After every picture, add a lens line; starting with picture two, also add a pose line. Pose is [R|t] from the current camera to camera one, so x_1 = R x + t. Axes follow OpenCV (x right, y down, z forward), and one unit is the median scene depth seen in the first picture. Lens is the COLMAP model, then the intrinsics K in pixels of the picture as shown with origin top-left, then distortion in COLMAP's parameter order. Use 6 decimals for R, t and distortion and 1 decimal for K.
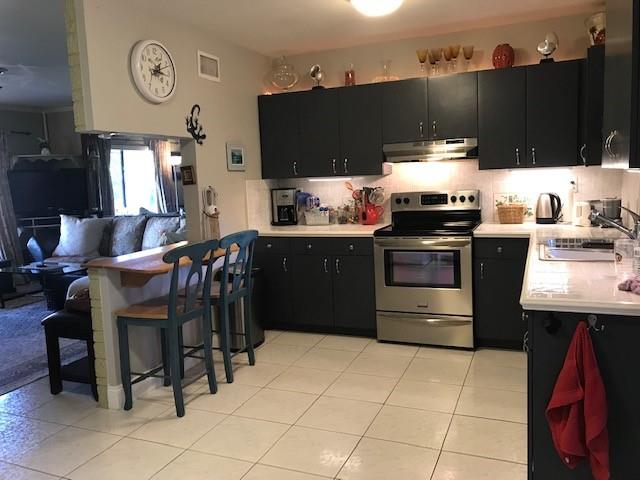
lens RADIAL K [[520.1, 0, 320.0], [0, 520.1, 240.0], [0, 0, 1]] dist [-0.001319, 0.004278]
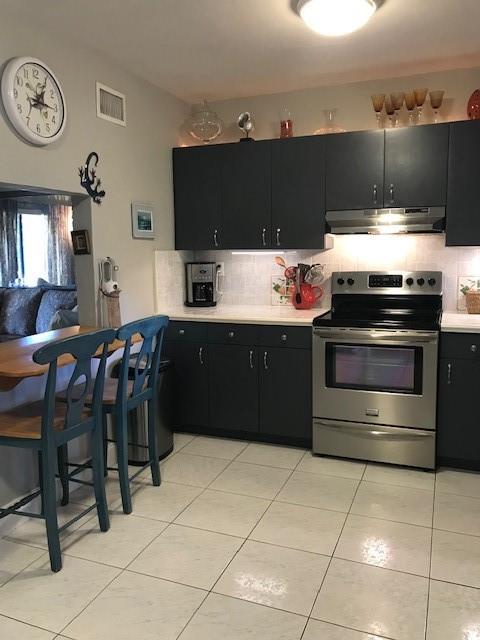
lens RADIAL K [[520.1, 0, 240.0], [0, 520.1, 320.0], [0, 0, 1]] dist [-0.001319, 0.004278]
pose [[0.999490, 0.026529, 0.017752, -0.023218], [-0.026740, 0.999573, 0.011776, -0.021676], [-0.017432, -0.012245, 0.999773, 0.198422]]
